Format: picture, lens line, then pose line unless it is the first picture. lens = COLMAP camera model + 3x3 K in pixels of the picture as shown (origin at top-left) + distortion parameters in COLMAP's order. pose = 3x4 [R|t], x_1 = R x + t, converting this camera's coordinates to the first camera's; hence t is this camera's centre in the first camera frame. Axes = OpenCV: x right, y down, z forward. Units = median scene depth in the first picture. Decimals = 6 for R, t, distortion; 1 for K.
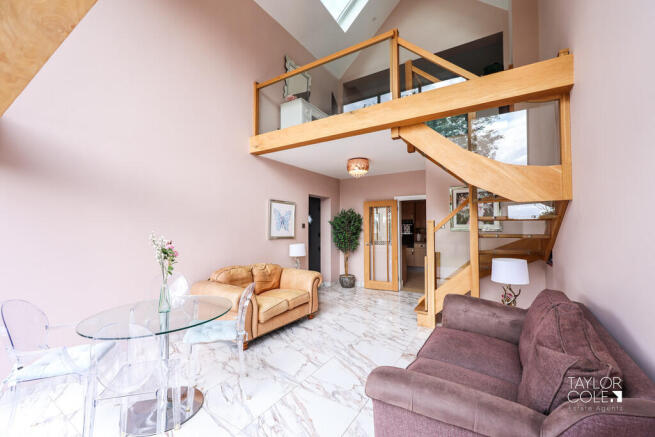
lens RADIAL K [[261.2, 0, 324.3], [0, 261.2, 217.2], [0, 0, 1]] dist [0.000377, 0.000100]
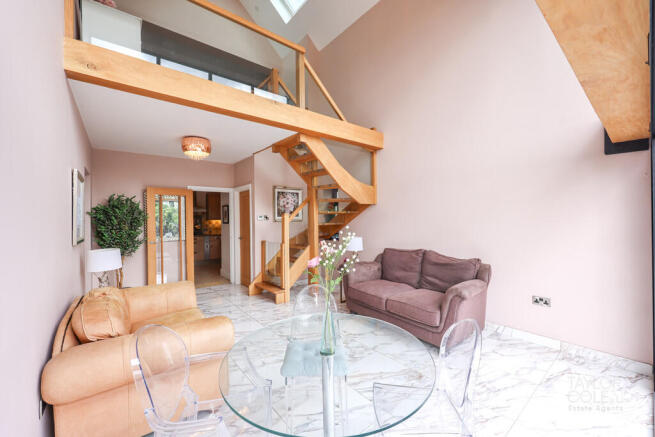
lens RADIAL K [[261.2, 0, 324.3], [0, 261.2, 217.2], [0, 0, 1]] dist [0.000377, 0.000100]
pose [[0.328516, -0.002451, 0.944495, -0.578225], [-0.026533, 0.999578, 0.011822, 0.010672], [-0.944126, -0.028944, 0.328312, 0.380128]]
